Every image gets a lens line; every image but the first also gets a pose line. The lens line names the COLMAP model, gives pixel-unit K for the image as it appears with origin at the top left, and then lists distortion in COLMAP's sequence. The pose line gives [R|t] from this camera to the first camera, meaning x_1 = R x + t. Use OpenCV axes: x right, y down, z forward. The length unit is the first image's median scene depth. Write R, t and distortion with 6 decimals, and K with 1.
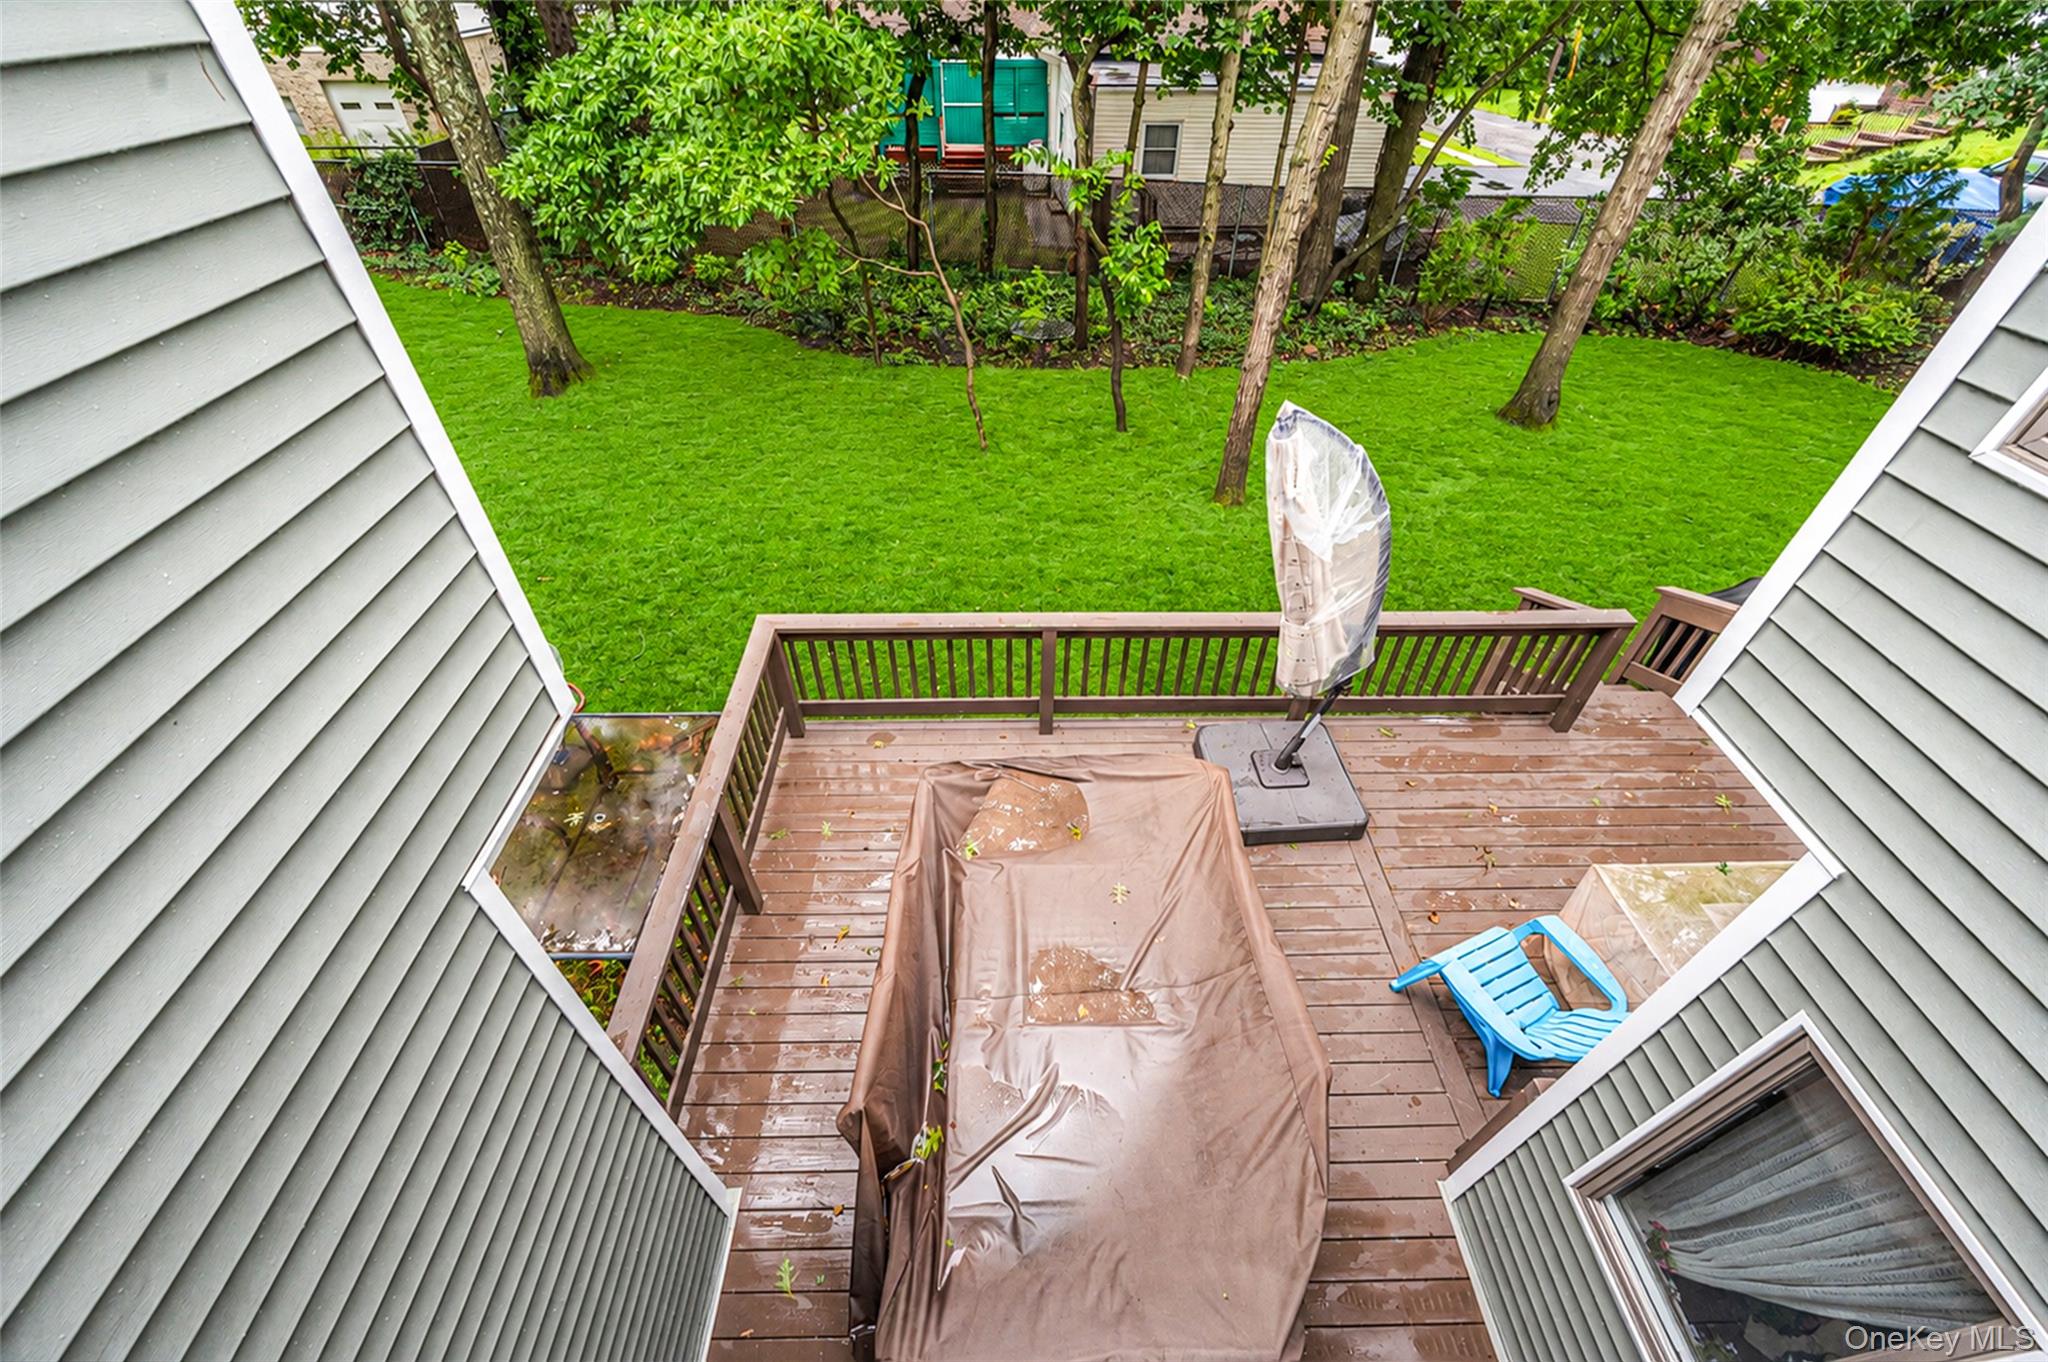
lens RADIAL K [[800.4, 0, 1024.0], [0, 800.4, 681.0], [0, 0, 1]] dist [-0.012308, -0.000060]
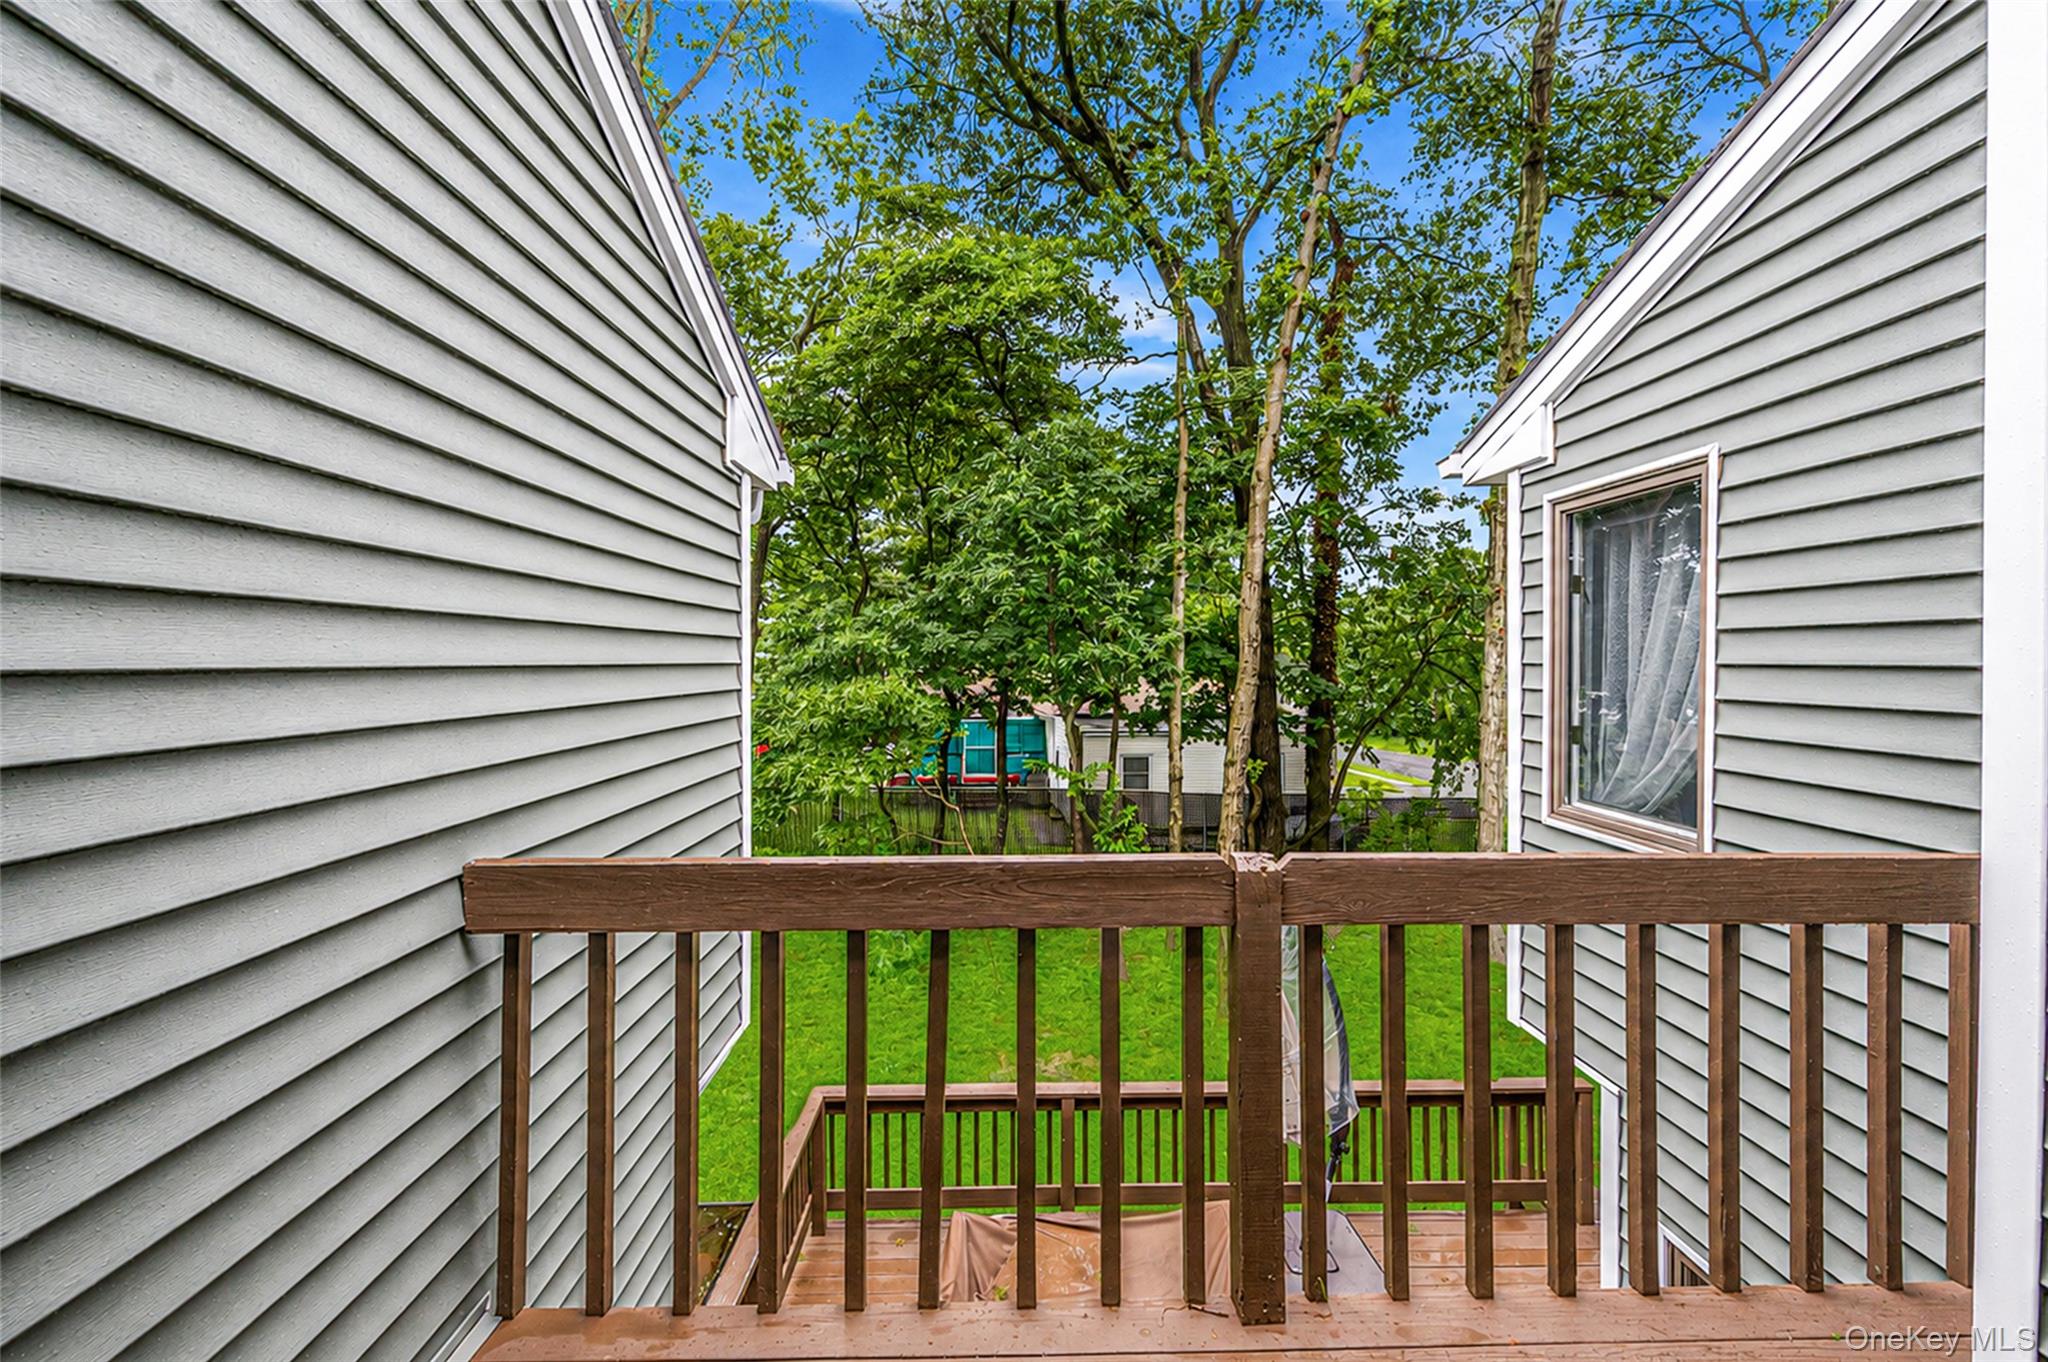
lens RADIAL K [[800.4, 0, 1024.0], [0, 800.4, 681.0], [0, 0, 1]] dist [-0.012308, -0.000060]
pose [[0.999975, -0.006599, 0.002474, -0.013250], [0.006591, 0.751236, -0.660001, 0.107795], [0.002497, 0.660001, 0.751261, -0.104060]]
